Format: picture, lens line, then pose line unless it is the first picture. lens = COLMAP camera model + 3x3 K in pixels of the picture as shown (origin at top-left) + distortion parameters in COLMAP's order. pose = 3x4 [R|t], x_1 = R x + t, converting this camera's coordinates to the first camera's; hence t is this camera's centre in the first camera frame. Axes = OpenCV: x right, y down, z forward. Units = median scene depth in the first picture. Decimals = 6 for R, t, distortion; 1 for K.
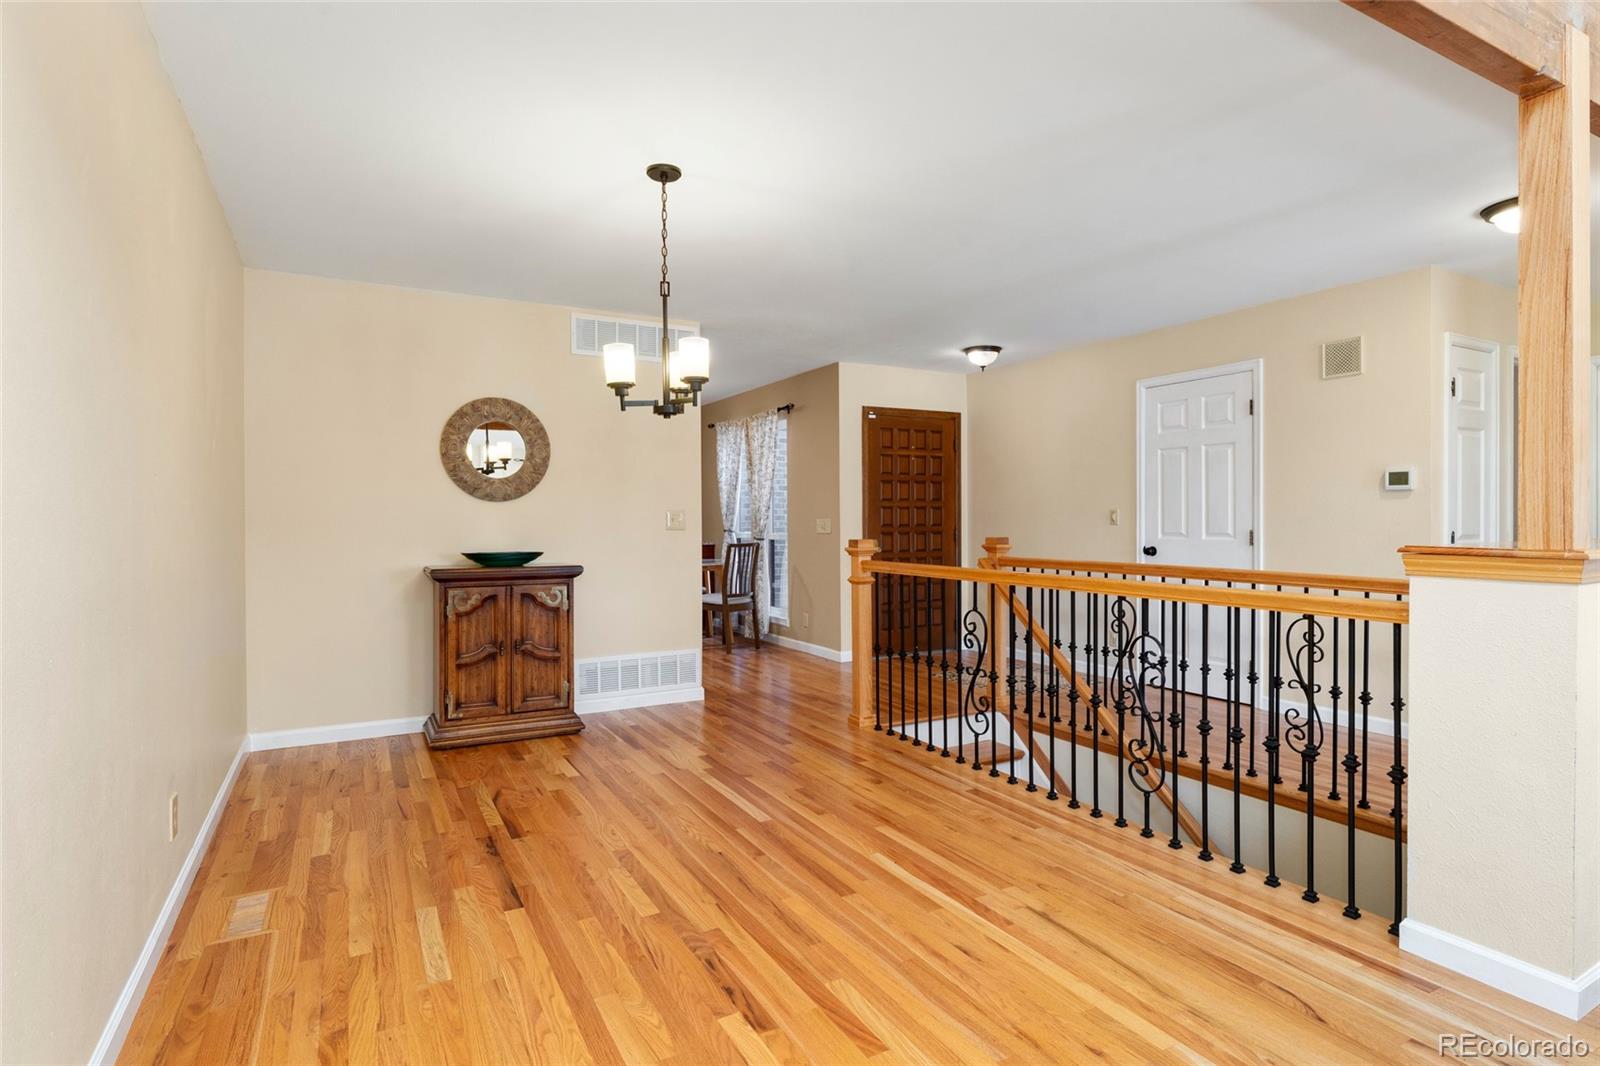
lens RADIAL K [[810.1, 0, 772.8], [0, 810.1, 524.9], [0, 0, 1]] dist [-0.000522, -0.000156]
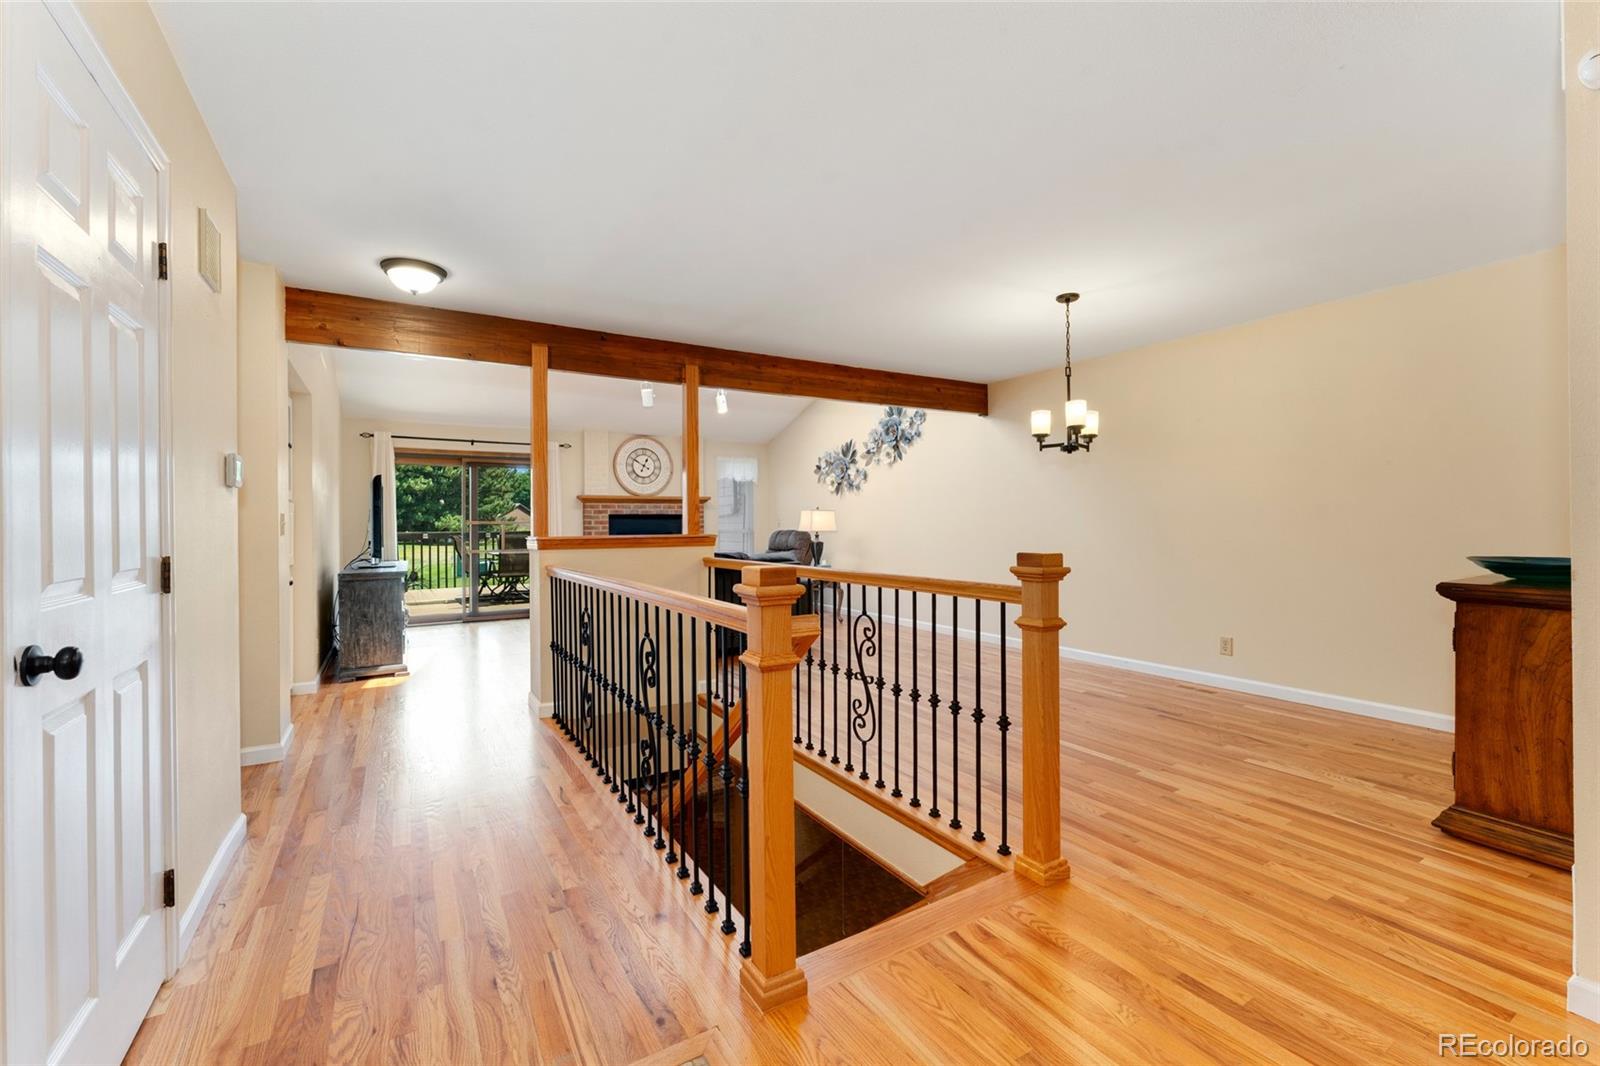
lens RADIAL K [[672.9, 0, 799.4], [0, 672.9, 525.1], [0, 0, 1]] dist [0.000570, 0.000022]
pose [[-0.997775, 0.012663, -0.065460, 0.330774], [0.012305, 0.999907, 0.005877, -0.005272], [0.065528, 0.005059, -0.997838, 1.565706]]
